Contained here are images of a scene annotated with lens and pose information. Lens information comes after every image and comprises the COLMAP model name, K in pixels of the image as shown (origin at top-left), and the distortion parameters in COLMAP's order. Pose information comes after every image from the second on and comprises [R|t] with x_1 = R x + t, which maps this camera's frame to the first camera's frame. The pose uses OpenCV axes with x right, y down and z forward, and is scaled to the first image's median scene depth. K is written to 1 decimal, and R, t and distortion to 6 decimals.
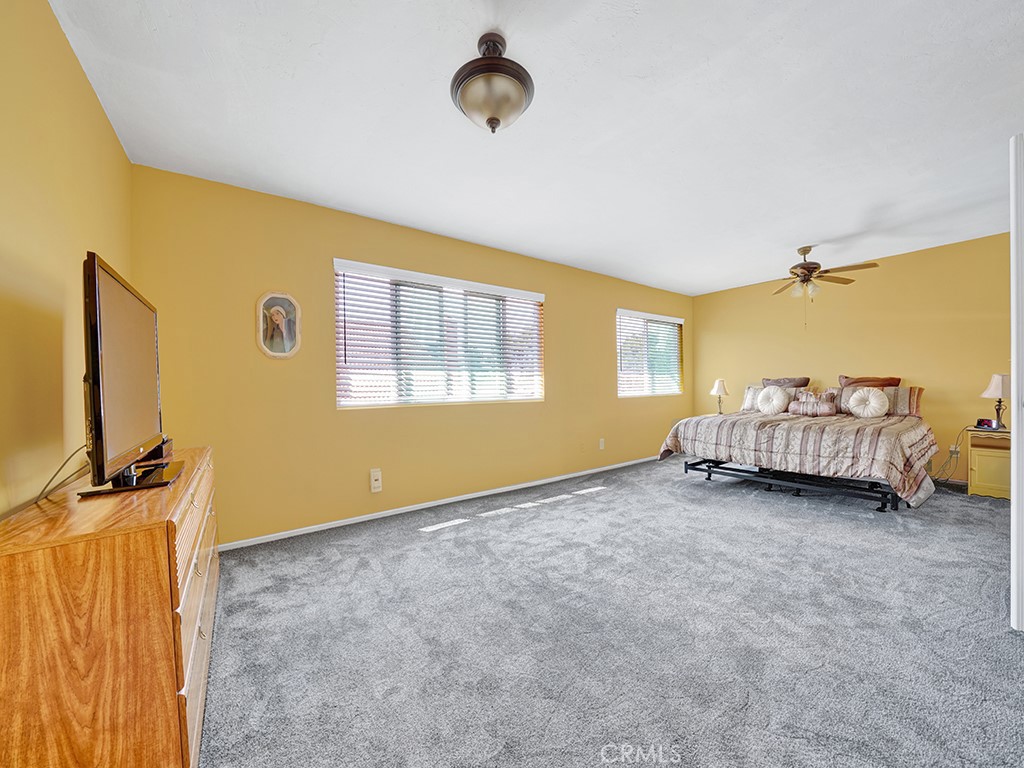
lens RADIAL K [[384.8, 0, 510.3], [0, 384.8, 392.0], [0, 0, 1]] dist [-0.024912, 0.002316]
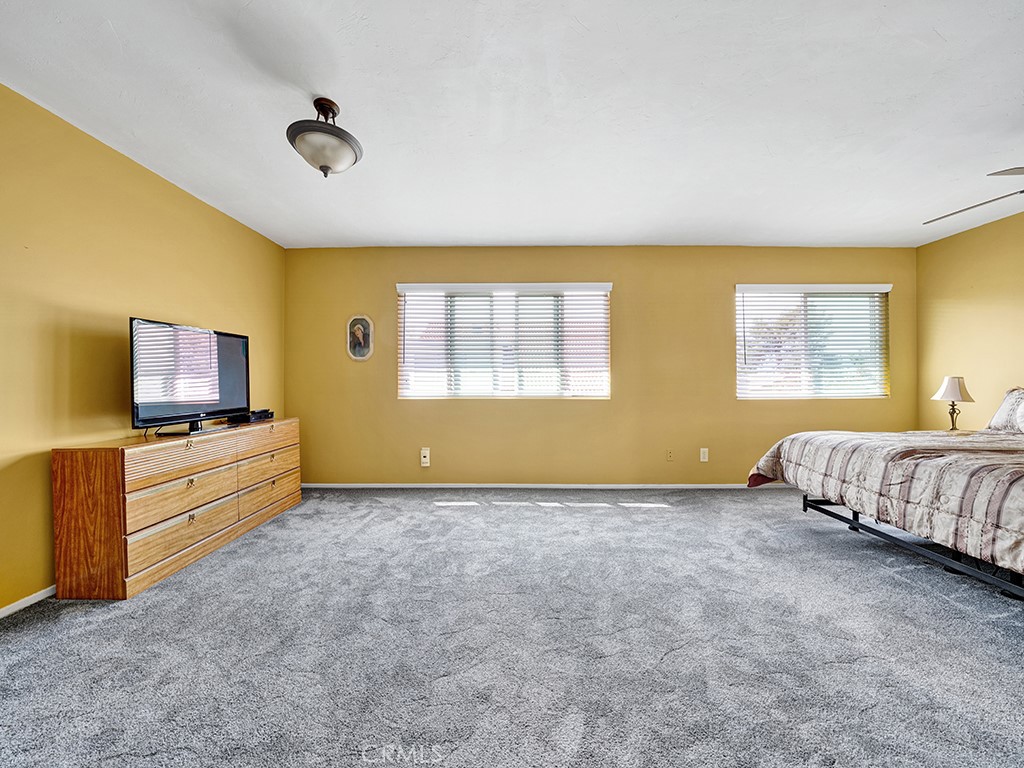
lens RADIAL K [[365.3, 0, 512.4], [0, 365.3, 383.0], [0, 0, 1]] dist [-0.020638, 0.001364]
pose [[0.799504, 0.013788, -0.600502, 0.507016], [-0.018532, 0.999827, -0.001716, -0.010842], [0.600375, 0.012500, 0.799621, 0.193508]]
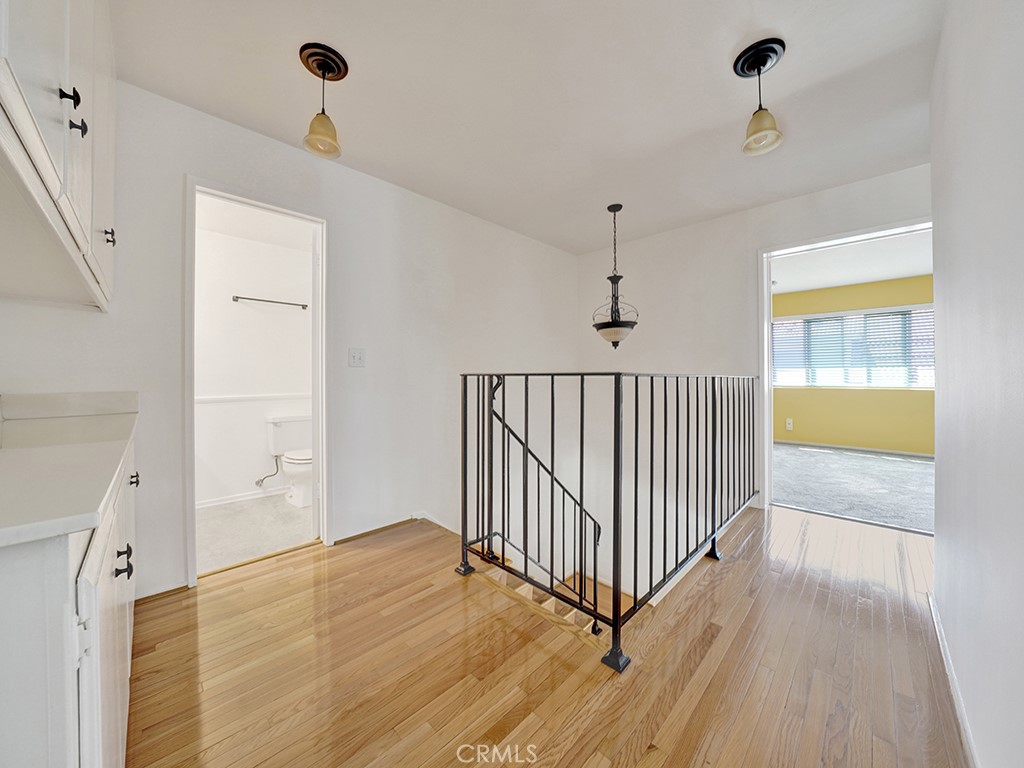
lens RADIAL K [[365.3, 0, 516.6], [0, 365.3, 378.0], [0, 0, 1]] dist [-0.020638, 0.001364]
pose [[0.175570, 0.007399, -0.984439, 1.098849], [-0.017499, 0.999837, 0.004394, 0.006389], [0.984311, 0.016456, 0.175670, -0.647463]]
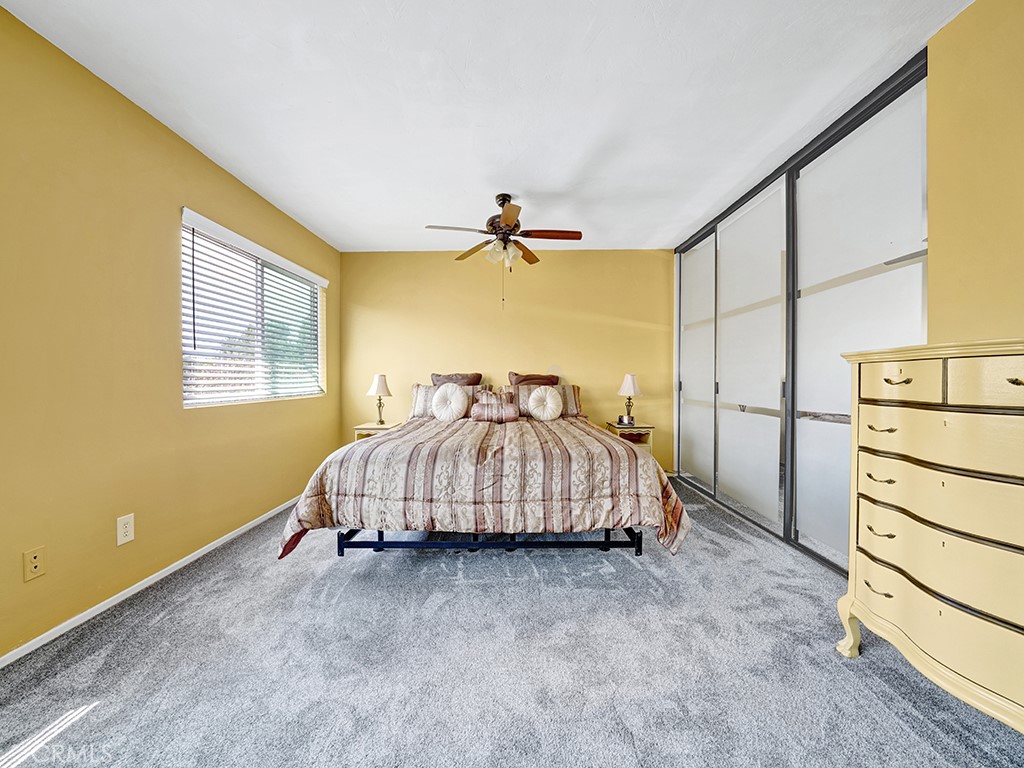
lens RADIAL K [[365.3, 0, 509.3], [0, 365.3, 381.4], [0, 0, 1]] dist [-0.020638, 0.001364]
pose [[0.611942, 0.009395, 0.790847, 0.258169], [0.005712, 0.999851, -0.016298, -0.010445], [-0.790882, 0.014490, 0.611797, 0.632471]]
